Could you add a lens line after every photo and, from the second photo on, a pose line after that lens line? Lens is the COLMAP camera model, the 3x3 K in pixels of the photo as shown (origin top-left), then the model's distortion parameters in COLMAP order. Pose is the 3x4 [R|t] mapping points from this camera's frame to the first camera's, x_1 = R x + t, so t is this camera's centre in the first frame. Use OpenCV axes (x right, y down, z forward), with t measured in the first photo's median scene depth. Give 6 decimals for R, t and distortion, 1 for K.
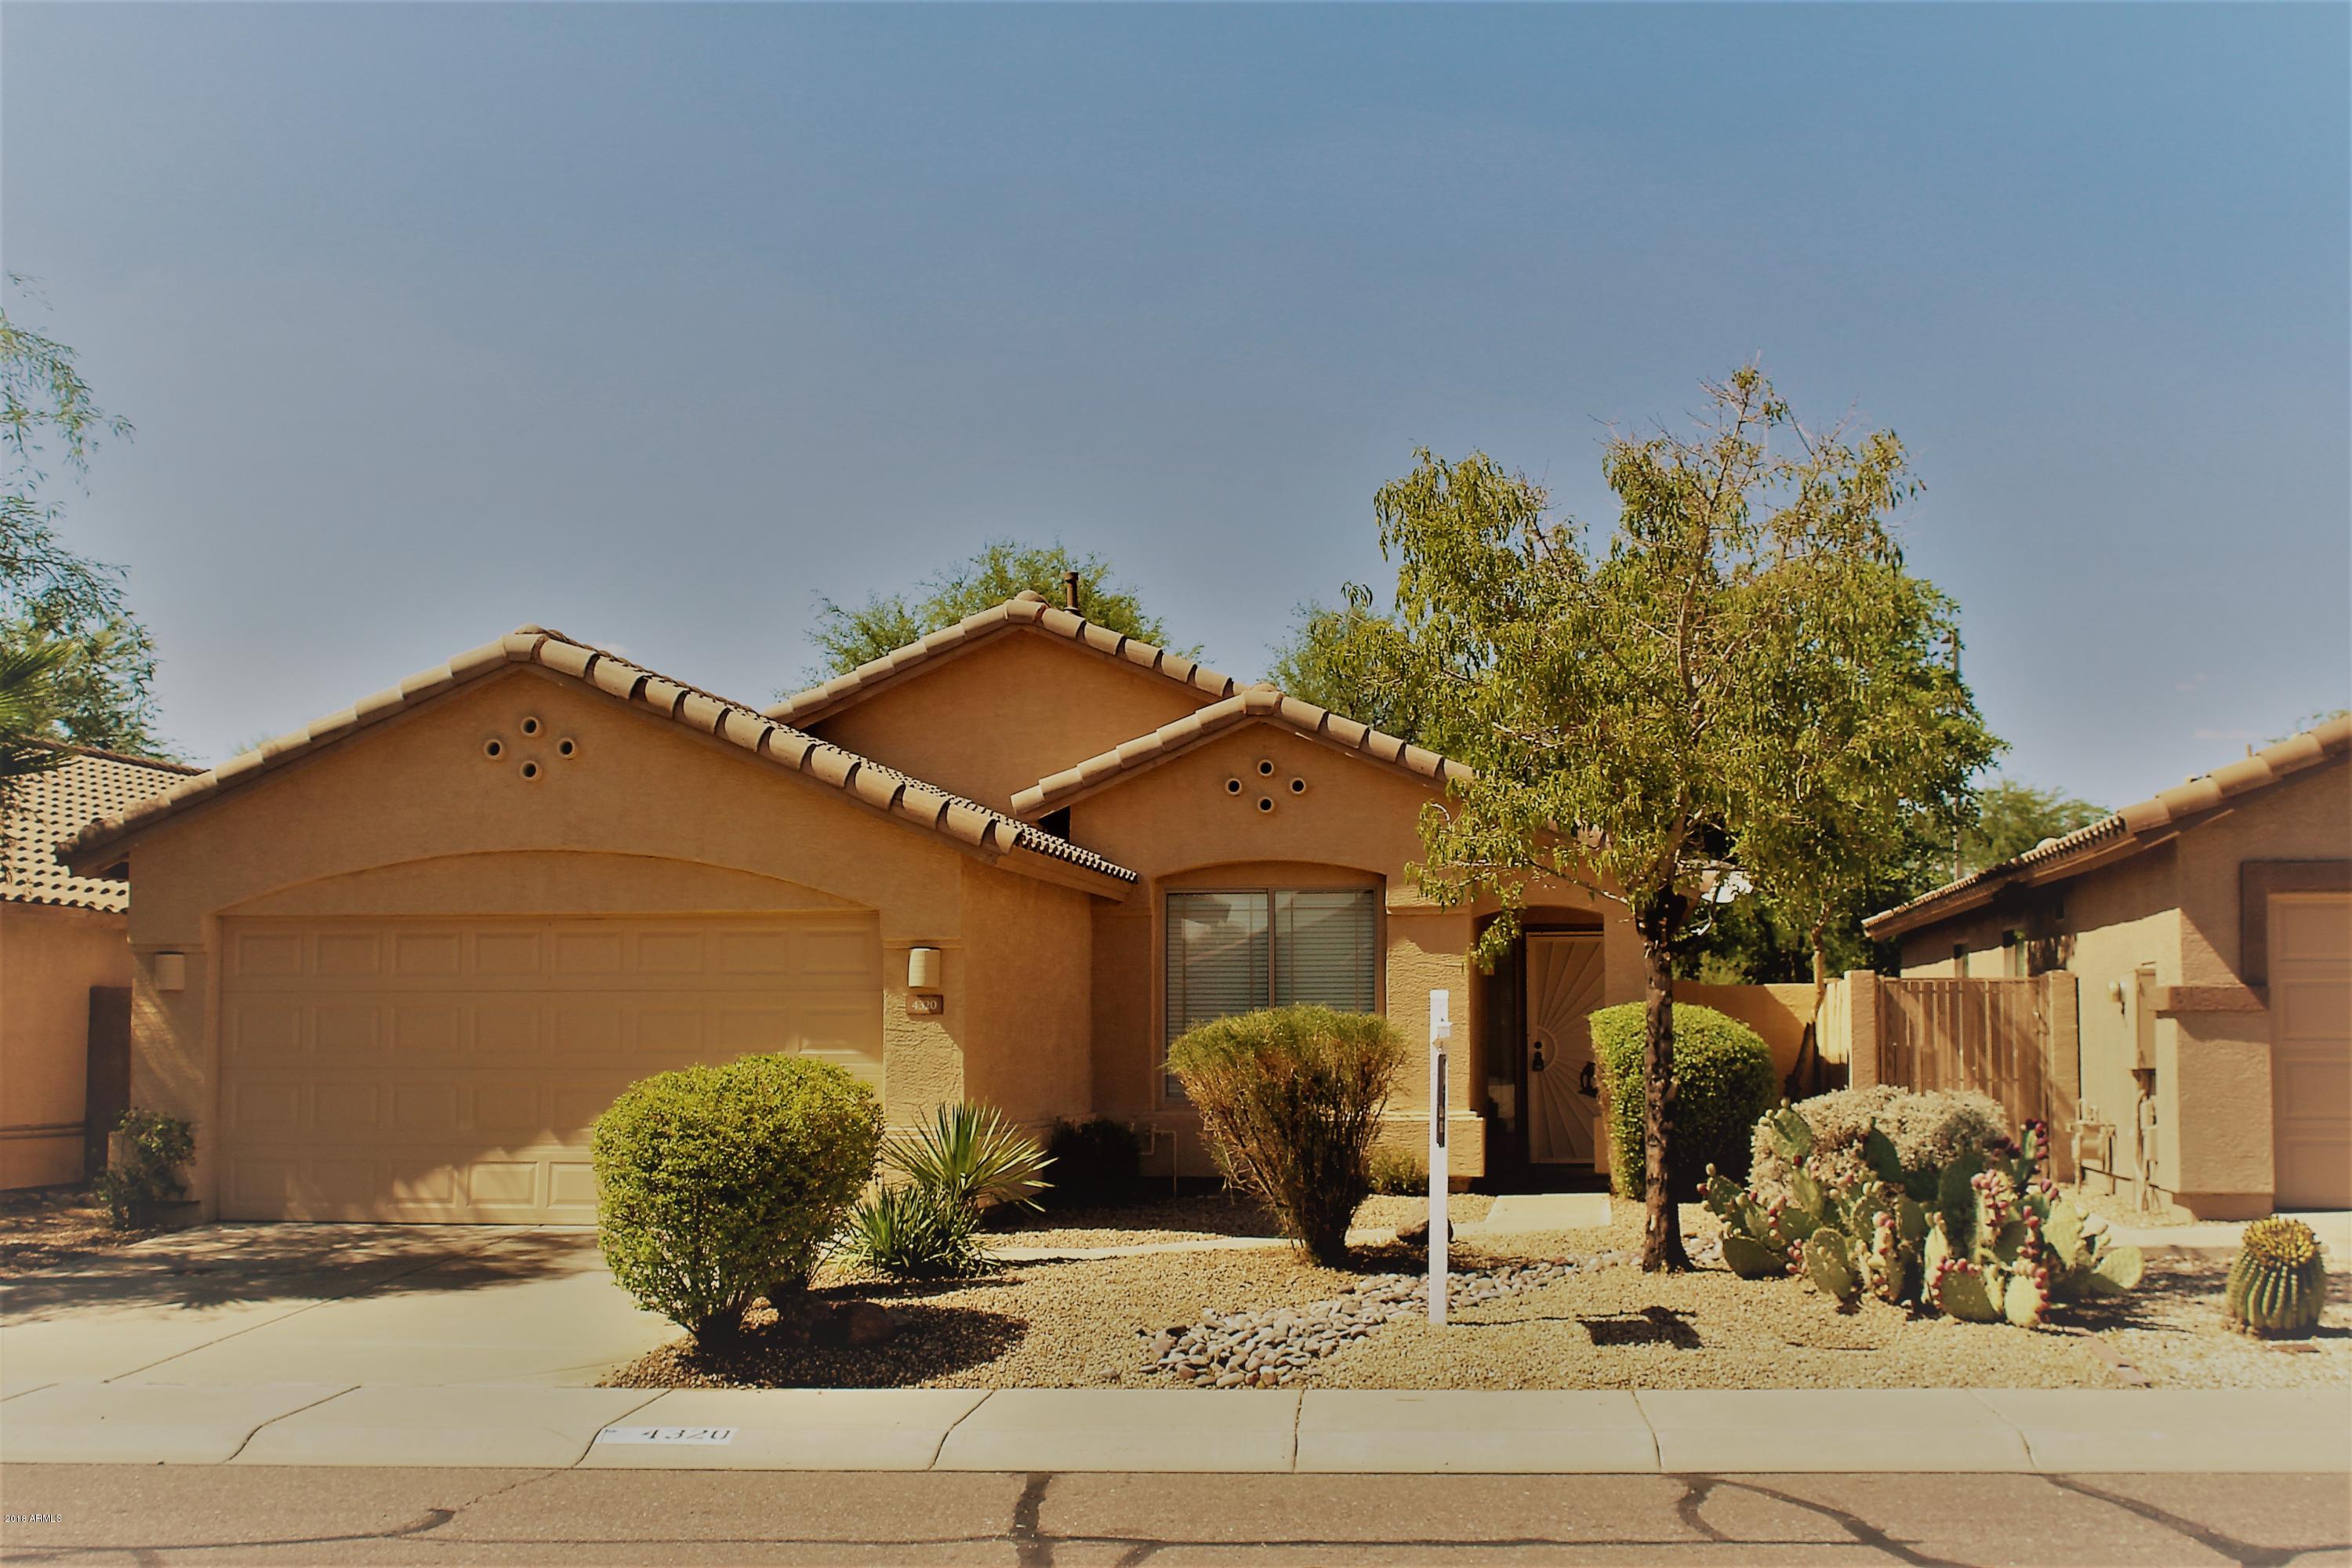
lens RADIAL K [[3015.2, 0, 1175.9], [0, 3015.2, 785.7], [0, 0, 1]] dist [-0.040110, 0.000000]
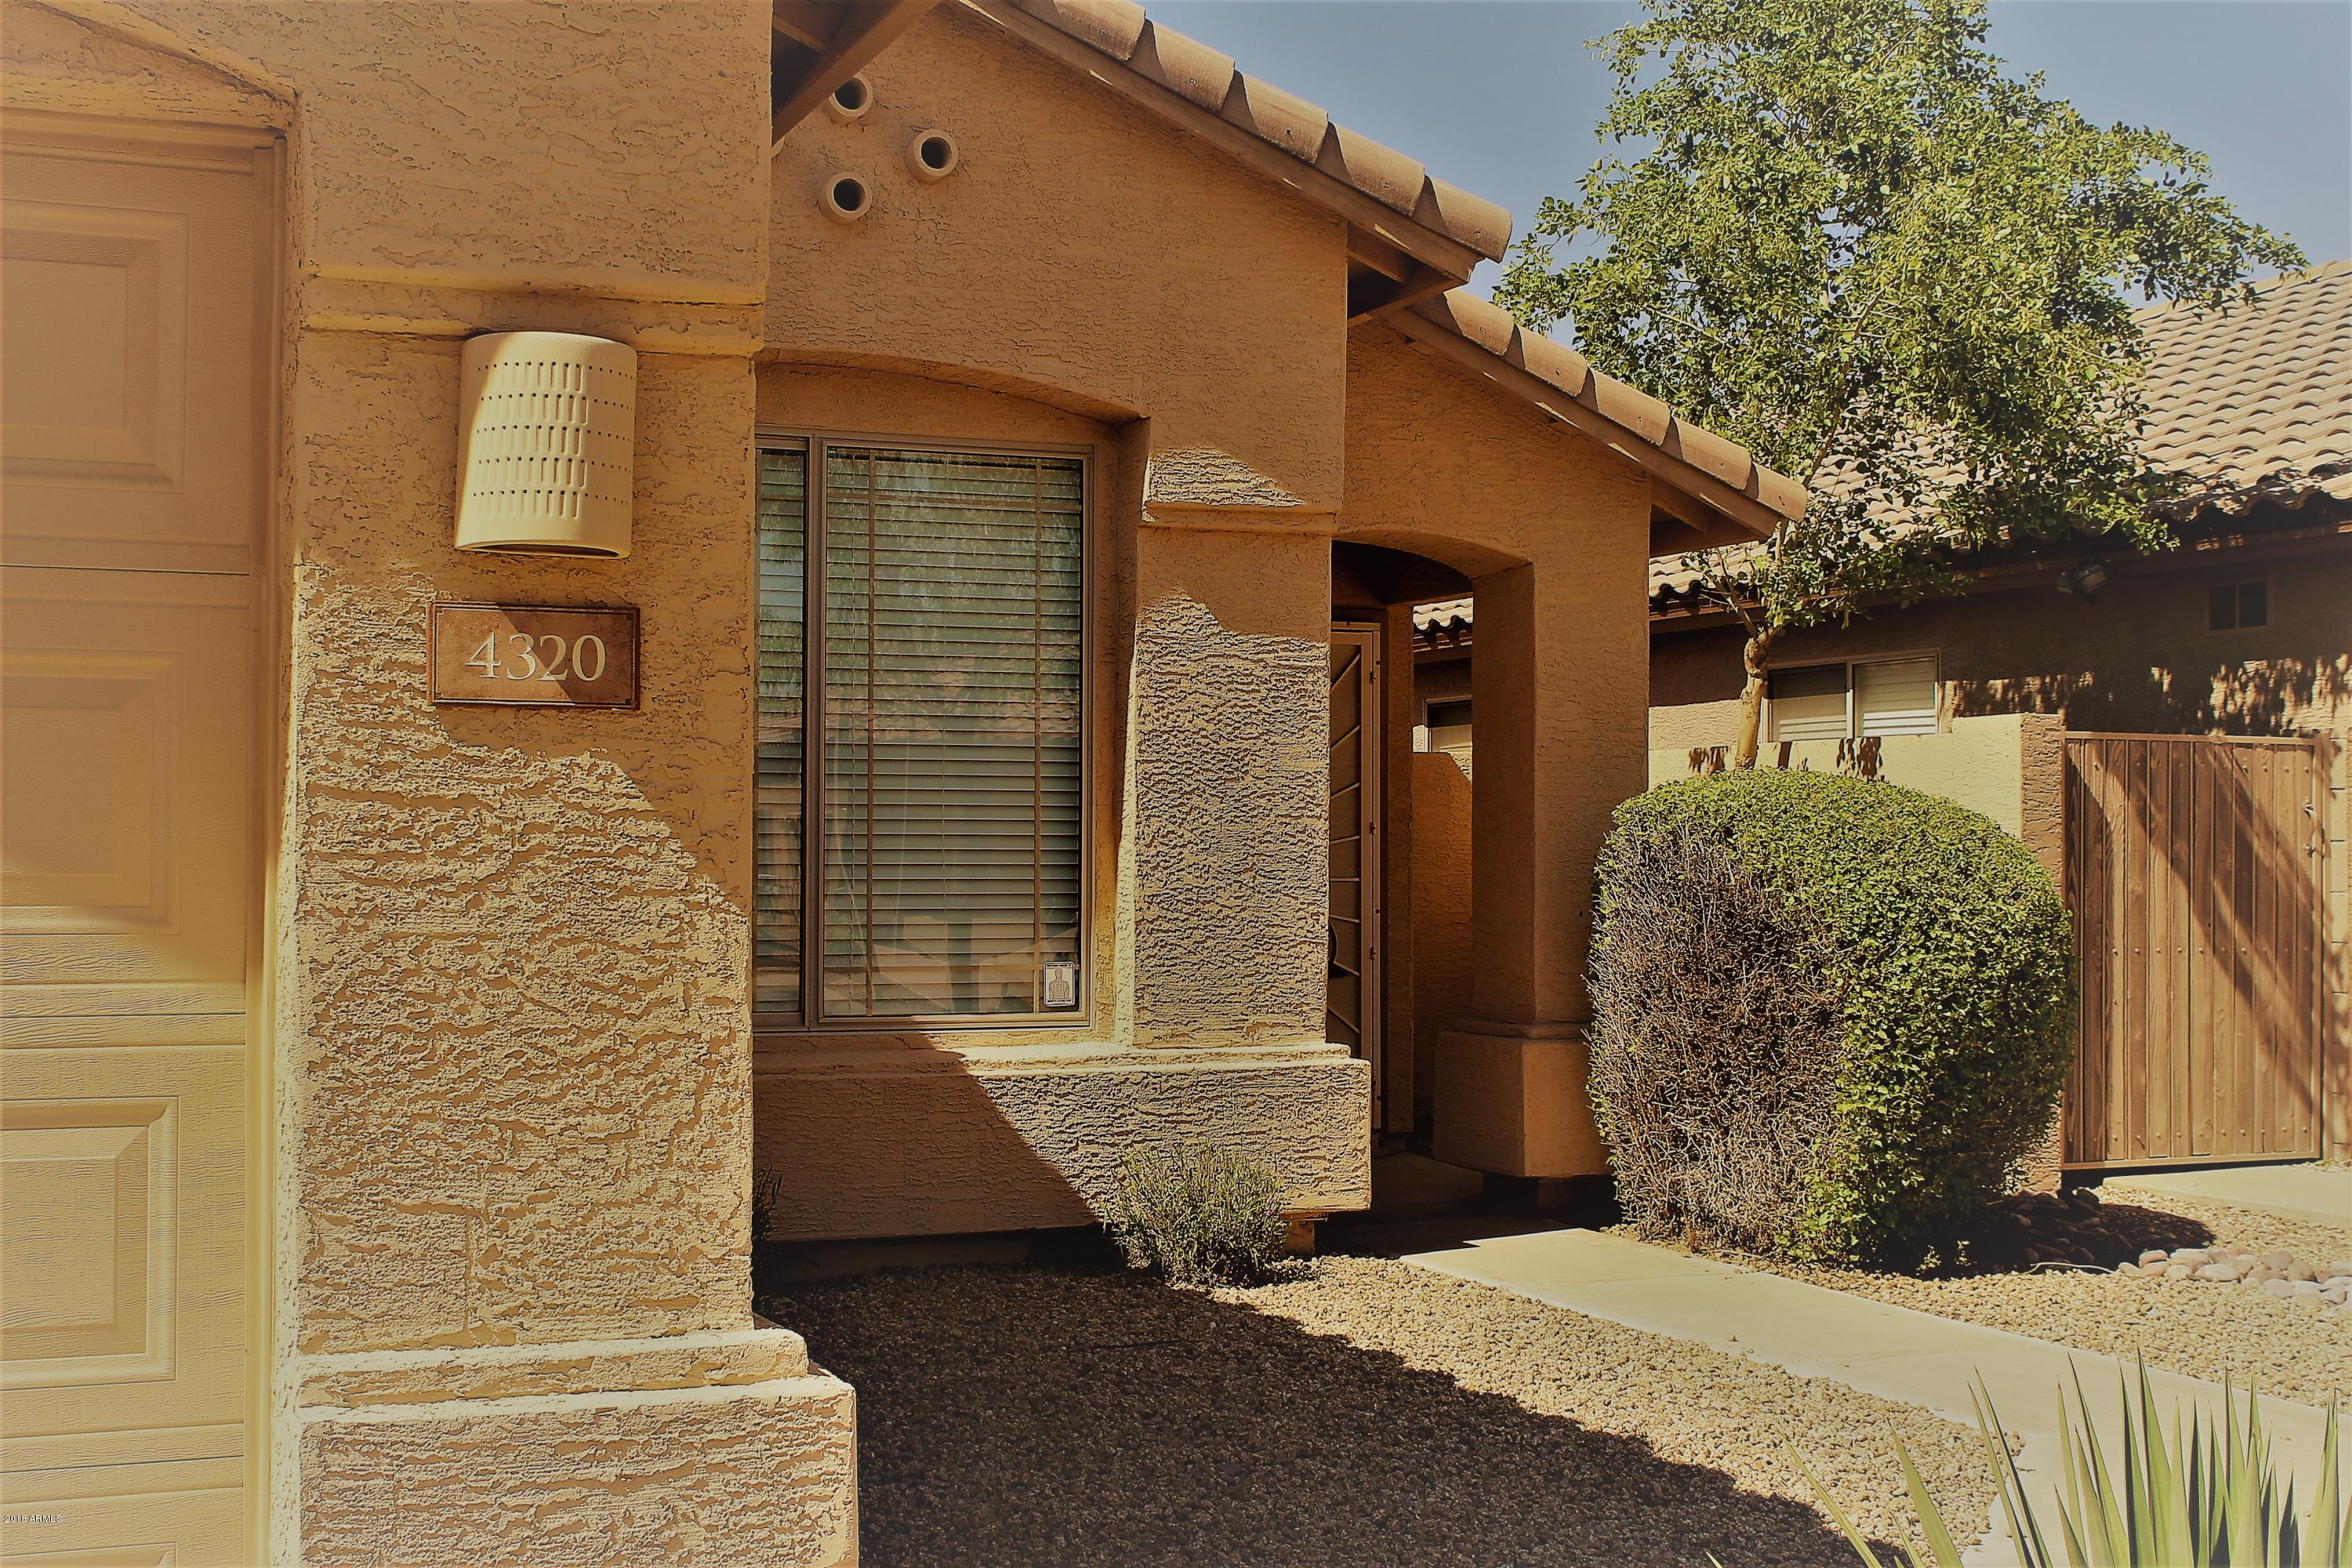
lens RADIAL K [[3015.2, 0, 1177.0], [0, 3015.2, 781.6], [0, 0, 1]] dist [-0.040110, 0.000000]
pose [[0.867379, 0.017688, 0.497333, -0.113570], [-0.047764, 0.997713, 0.047819, 0.057292], [-0.495350, -0.065232, 0.866241, 0.679190]]
